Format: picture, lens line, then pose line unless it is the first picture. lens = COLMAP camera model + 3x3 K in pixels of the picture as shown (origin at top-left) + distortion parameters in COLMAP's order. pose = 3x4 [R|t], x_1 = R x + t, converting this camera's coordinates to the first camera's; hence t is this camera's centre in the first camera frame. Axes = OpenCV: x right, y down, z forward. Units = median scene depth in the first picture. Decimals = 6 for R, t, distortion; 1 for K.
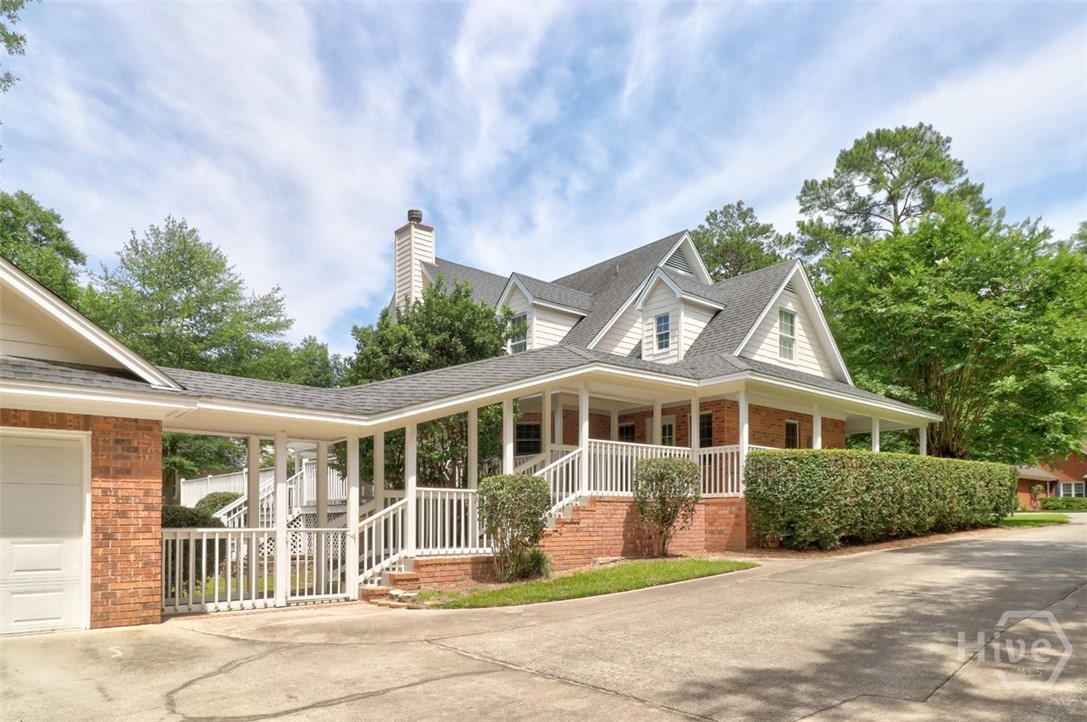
lens RADIAL K [[714.4, 0, 517.4], [0, 714.4, 516.9], [0, 0, 1]] dist [0.000159, -0.000051]
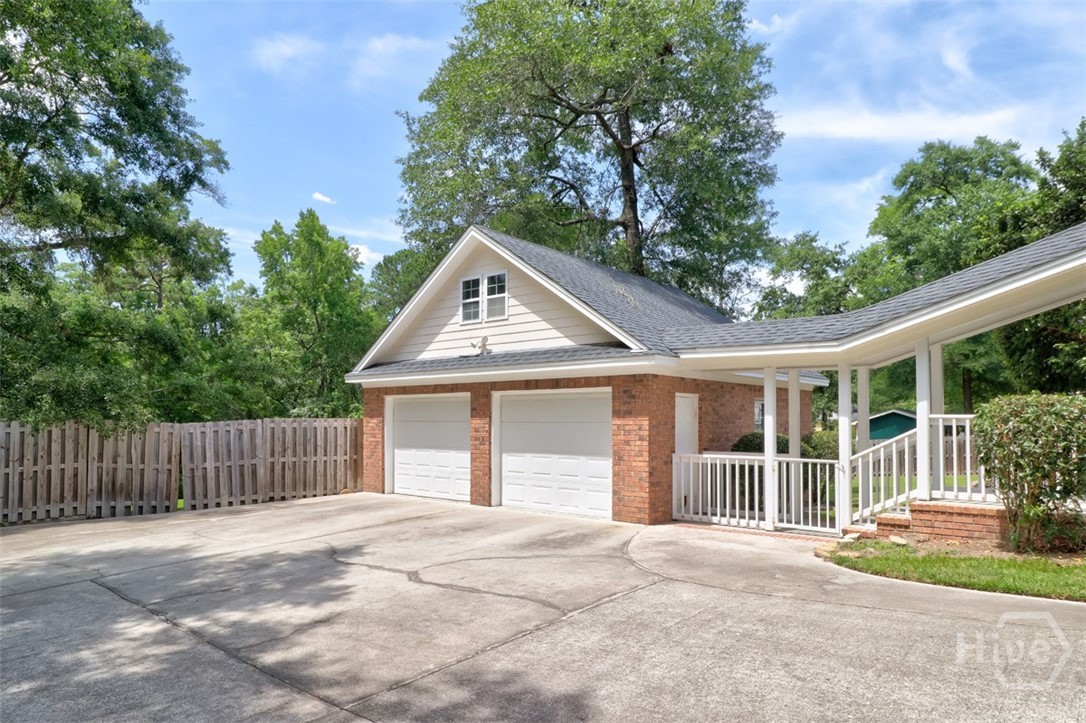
lens RADIAL K [[647.3, 0, 545.1], [0, 647.3, 405.8], [0, 0, 1]] dist [0.003465, -0.000821]
pose [[0.219341, -0.024334, -0.975345, 0.494922], [0.000767, 0.999693, -0.024769, -0.033963], [0.975648, 0.004685, 0.219293, 0.415350]]
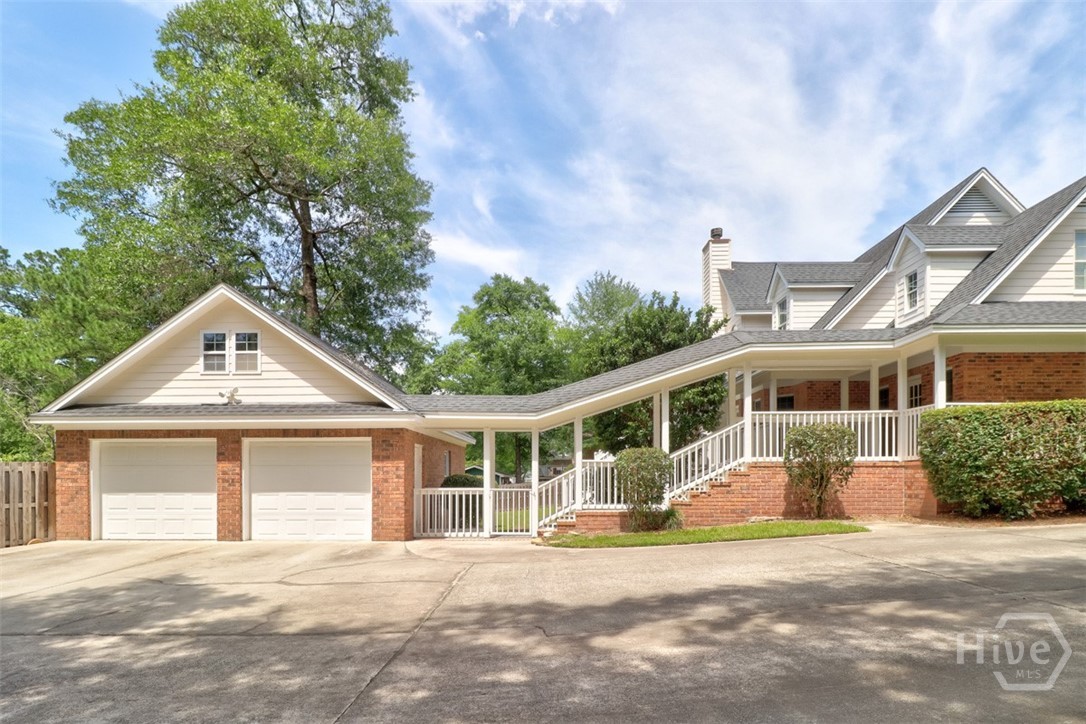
lens RADIAL K [[563.8, 0, 518.6], [0, 563.8, 480.4], [0, 0, 1]] dist [0.001119, 0.000264]
pose [[0.748825, 0.000615, -0.662768, 0.499737], [0.003766, 0.999979, 0.005184, -0.007584], [0.662757, -0.006378, 0.748807, 0.099904]]
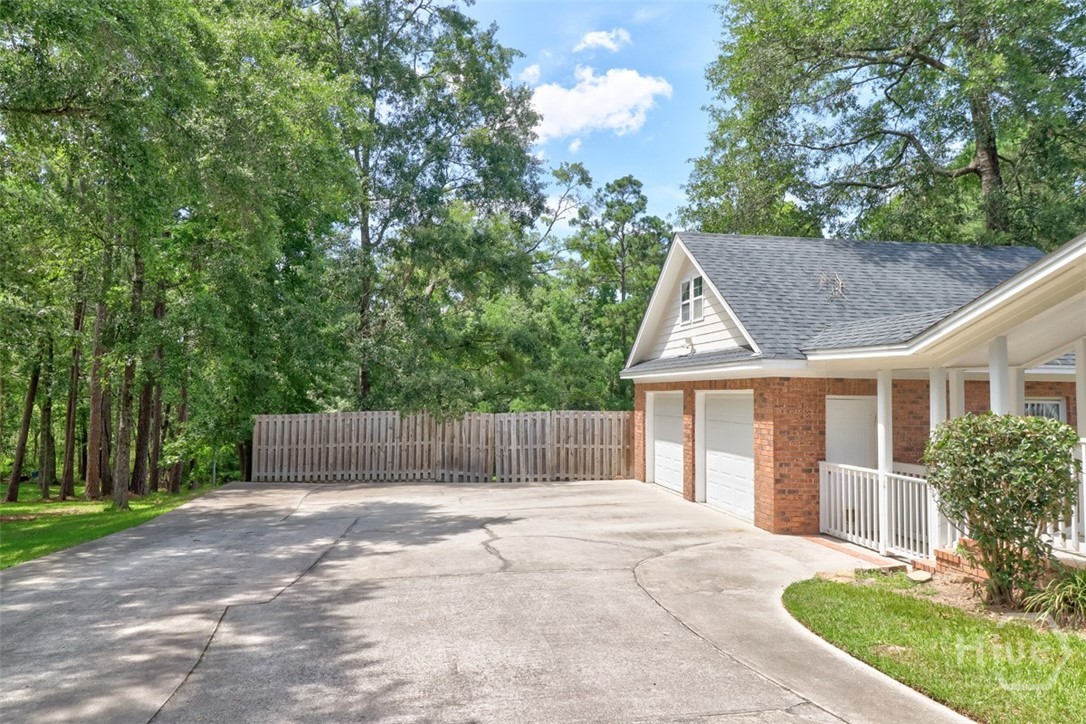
lens RADIAL K [[735.4, 0, 543.0], [0, 735.4, 362.0], [0, 0, 1]] dist [0.001111, 0.000464]
pose [[-0.460583, -0.050255, -0.886193, 0.682515], [-0.011248, 0.998646, -0.050786, -0.068270], [0.887546, -0.013423, -0.460524, 0.953427]]
